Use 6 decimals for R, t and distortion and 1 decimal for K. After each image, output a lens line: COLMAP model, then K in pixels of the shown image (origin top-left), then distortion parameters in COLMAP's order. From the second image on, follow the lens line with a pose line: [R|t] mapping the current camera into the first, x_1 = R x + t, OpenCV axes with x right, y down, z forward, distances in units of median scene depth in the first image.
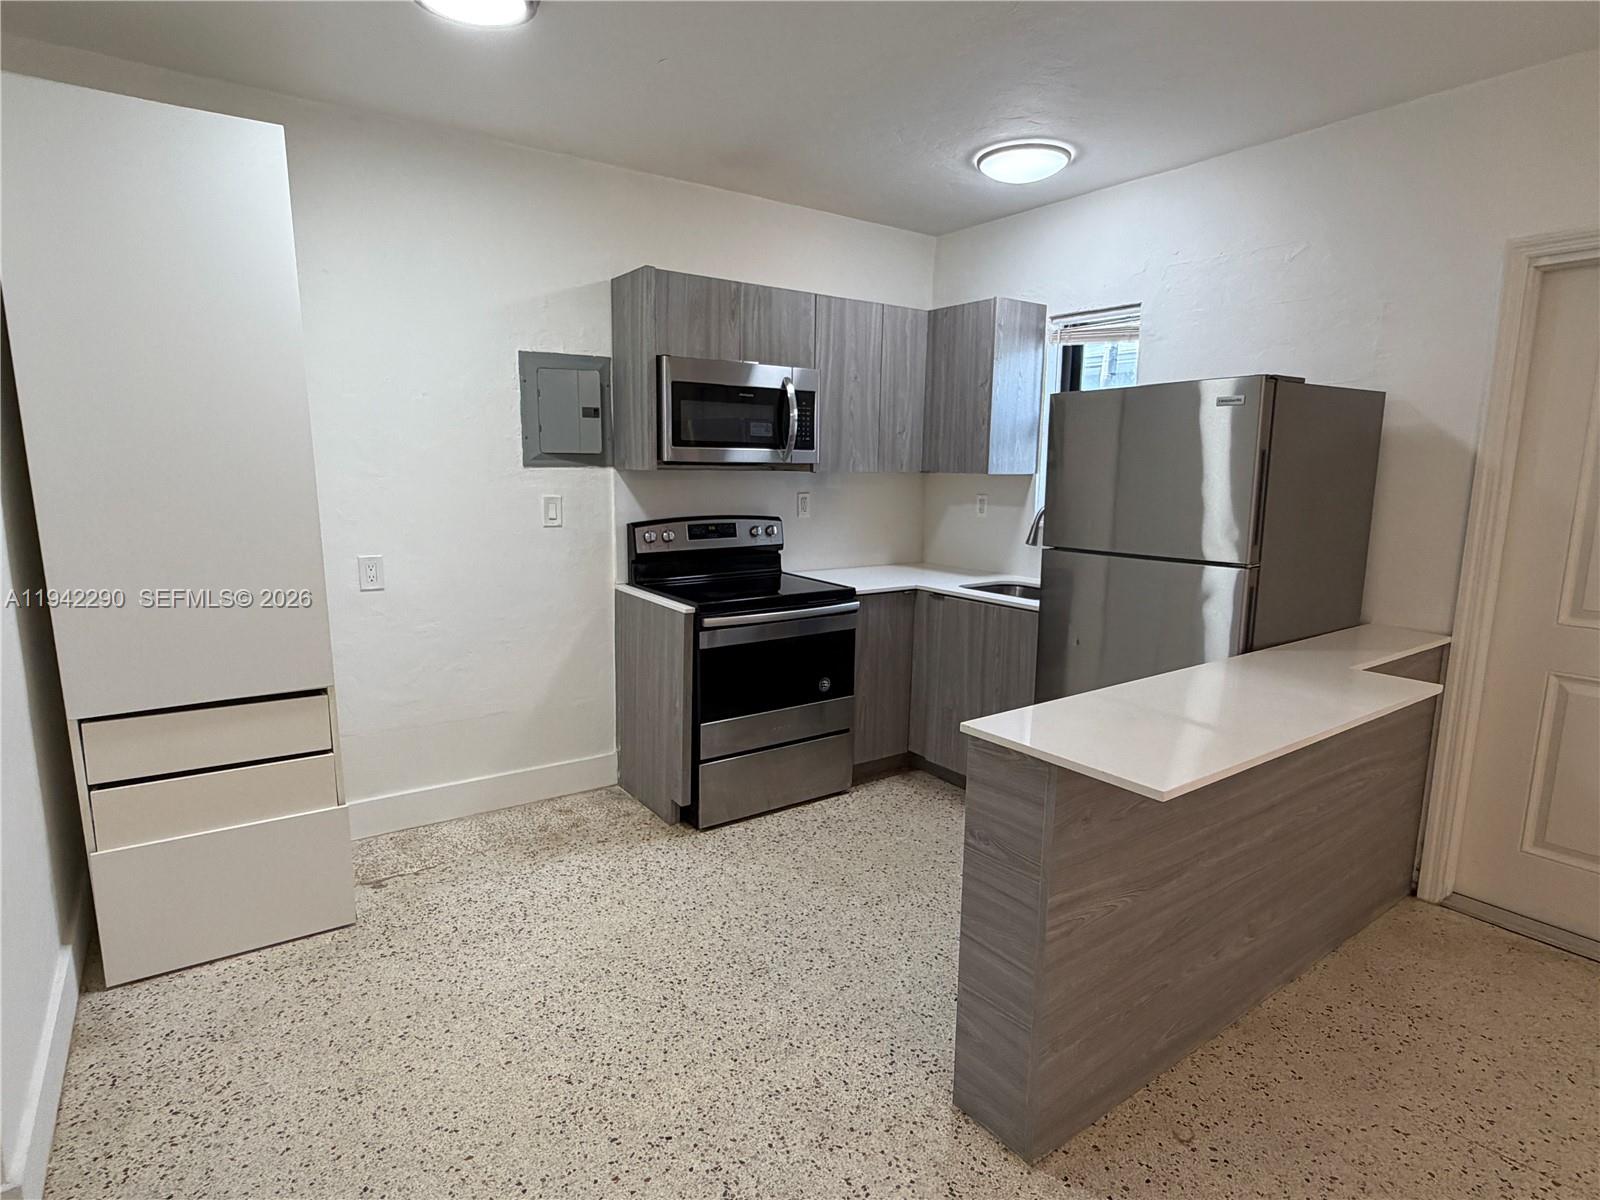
lens RADIAL K [[863.5, 0, 800.0], [0, 863.5, 600.0], [0, 0, 1]] dist [0.001893, -0.000413]
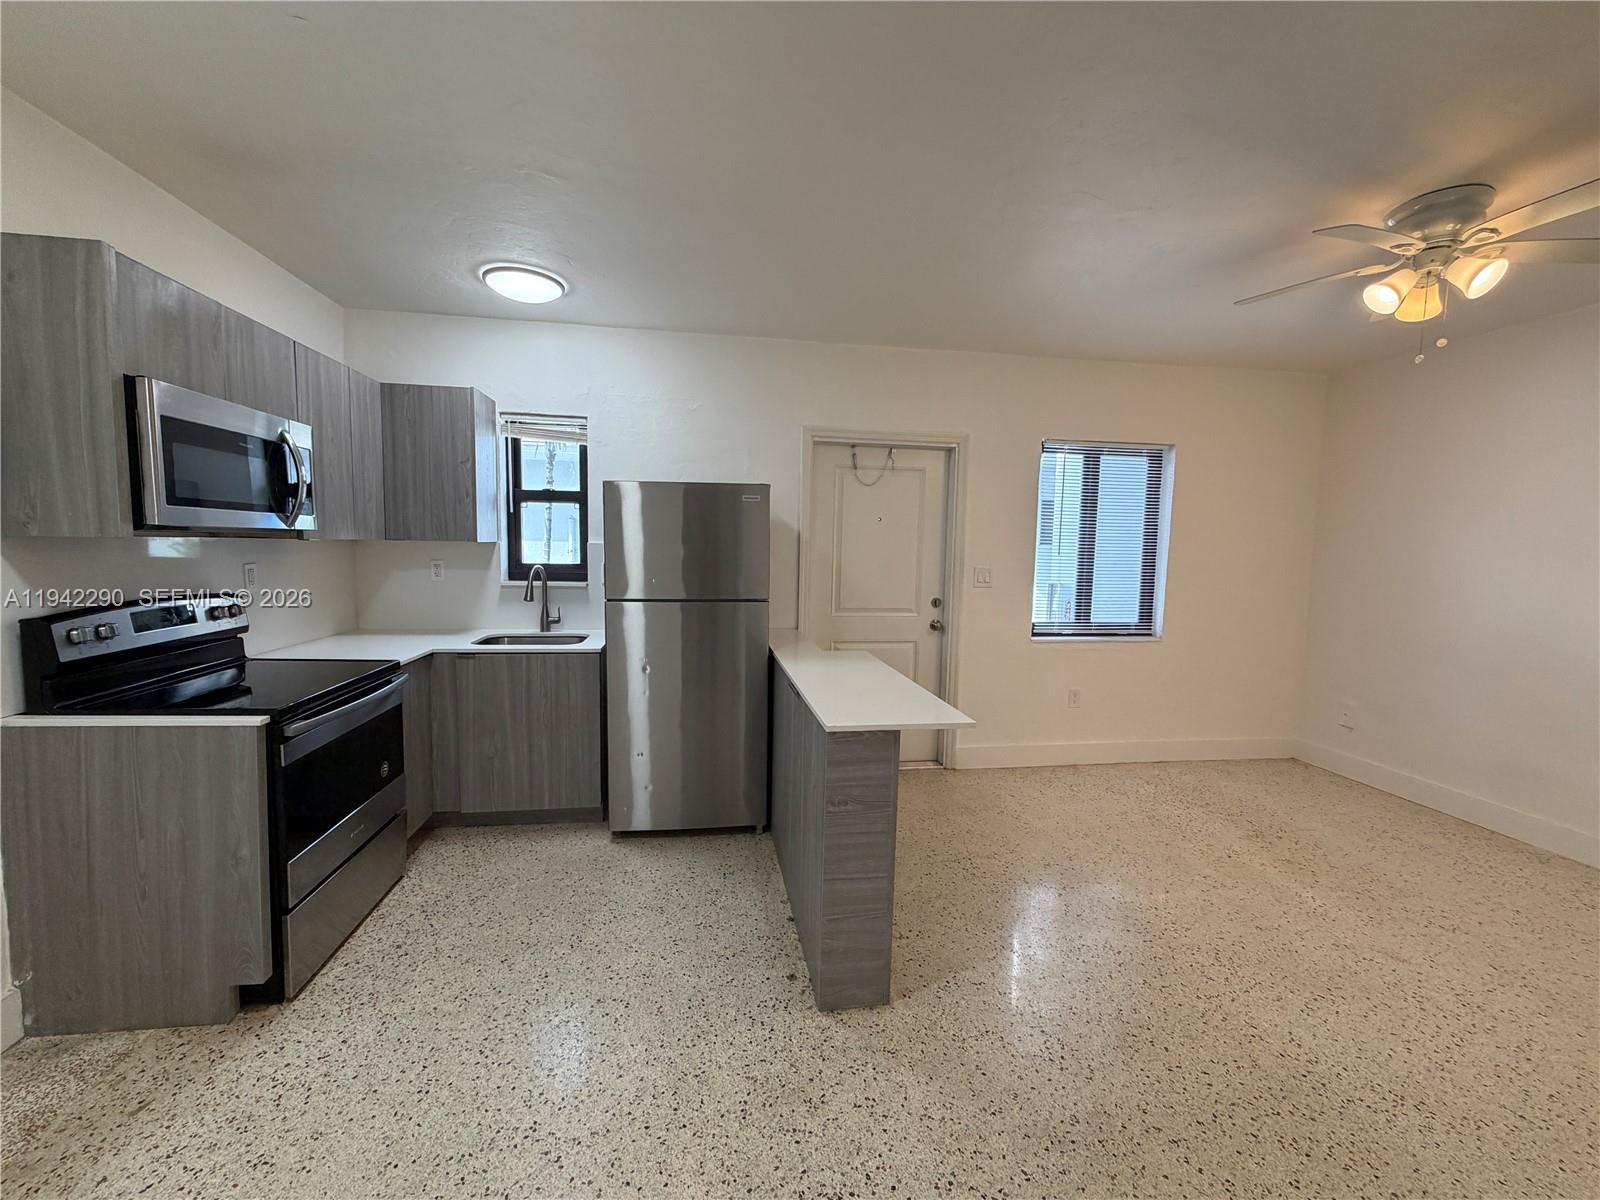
lens RADIAL K [[636.2, 0, 793.6], [0, 636.2, 601.3], [0, 0, 1]] dist [0.000160, 0.000072]
pose [[0.451621, -0.081447, 0.888485, -0.362758], [0.125000, 0.991779, 0.027377, -0.043999], [-0.883410, 0.098697, 0.458089, 0.284480]]
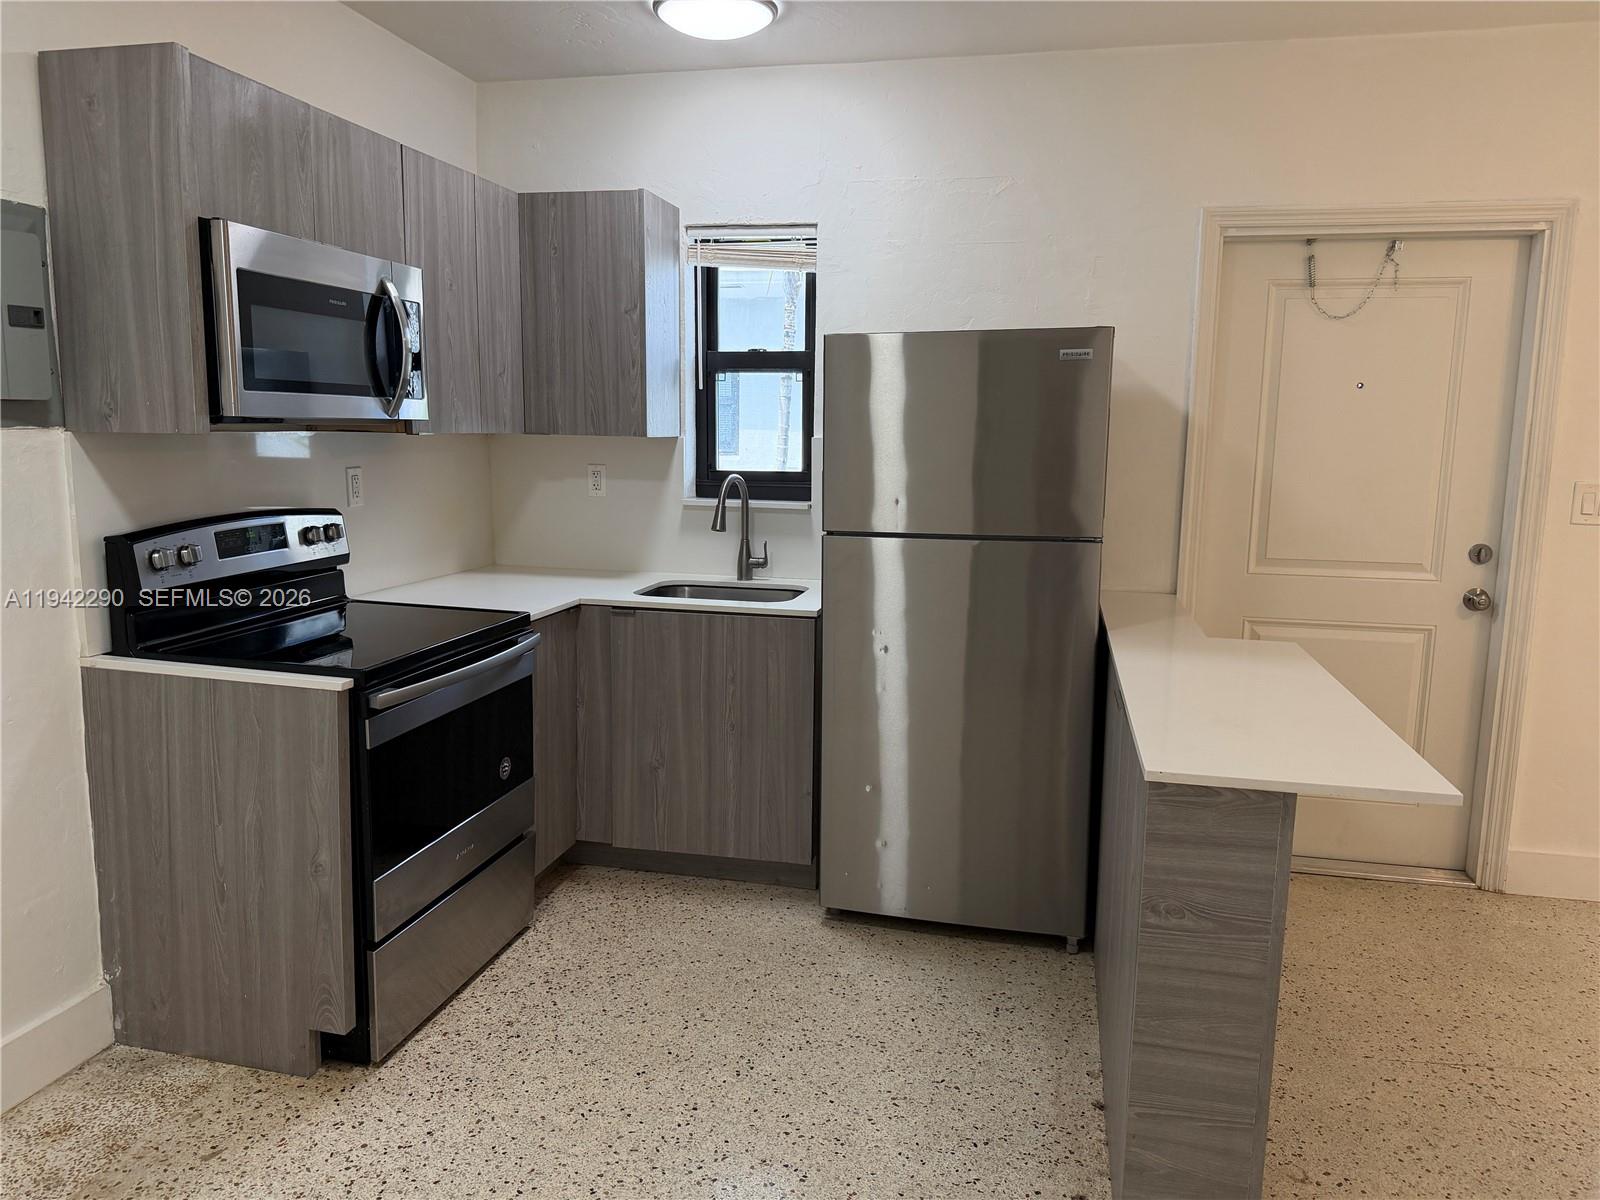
lens RADIAL K [[1128.5, 0, 800.0], [0, 1128.5, 600.0], [0, 0, 1]] dist [0.041086, -0.052928]
pose [[0.746854, -0.101375, 0.657216, -0.343537], [0.098666, 0.994266, 0.041242, -0.038872], [-0.657628, 0.034043, 0.752573, 0.224872]]
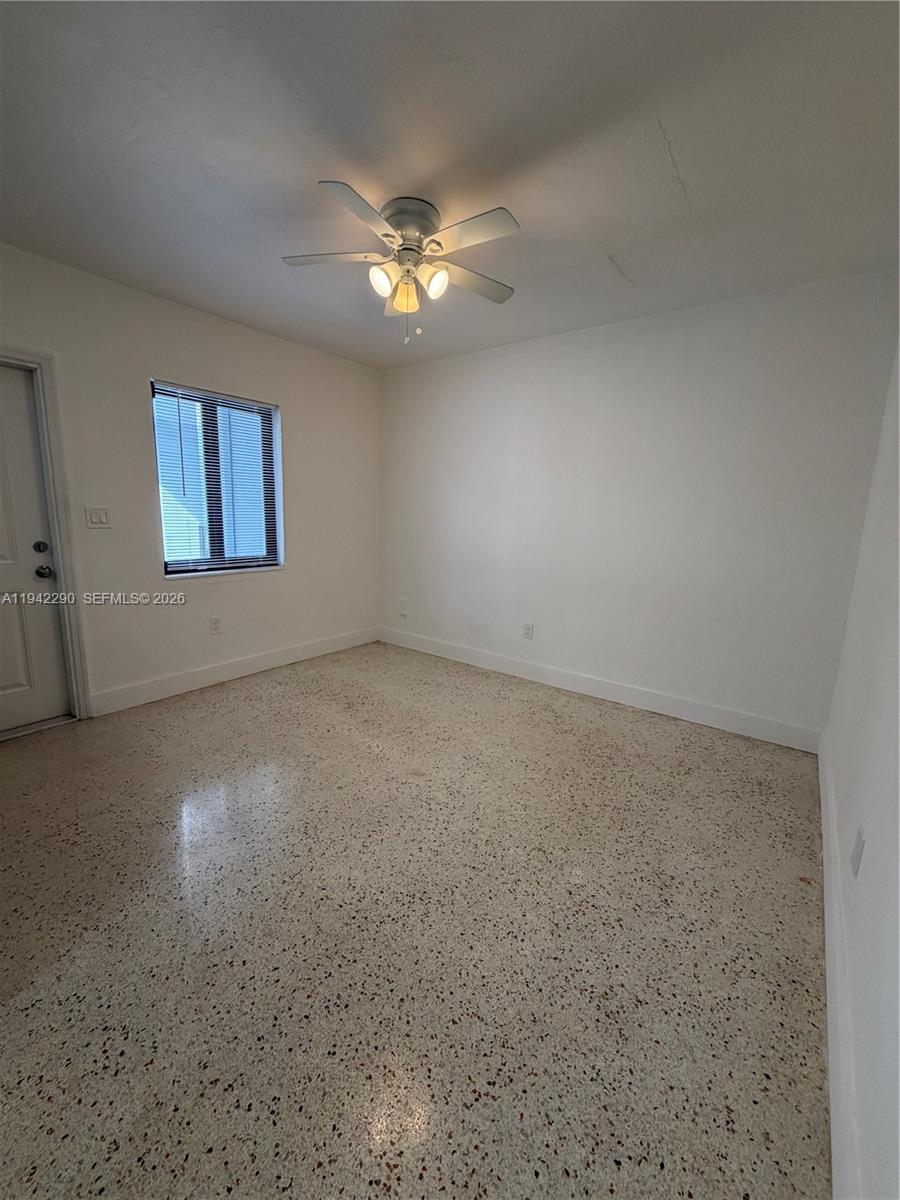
lens RADIAL K [[477.4, 0, 447.0], [0, 477.4, 594.7], [0, 0, 1]] dist [0.000837, -0.000280]
pose [[-0.300036, -0.185022, 0.935813, -0.172647], [0.116501, 0.966559, 0.228453, -0.004627], [-0.946787, 0.177568, -0.268447, 0.183309]]
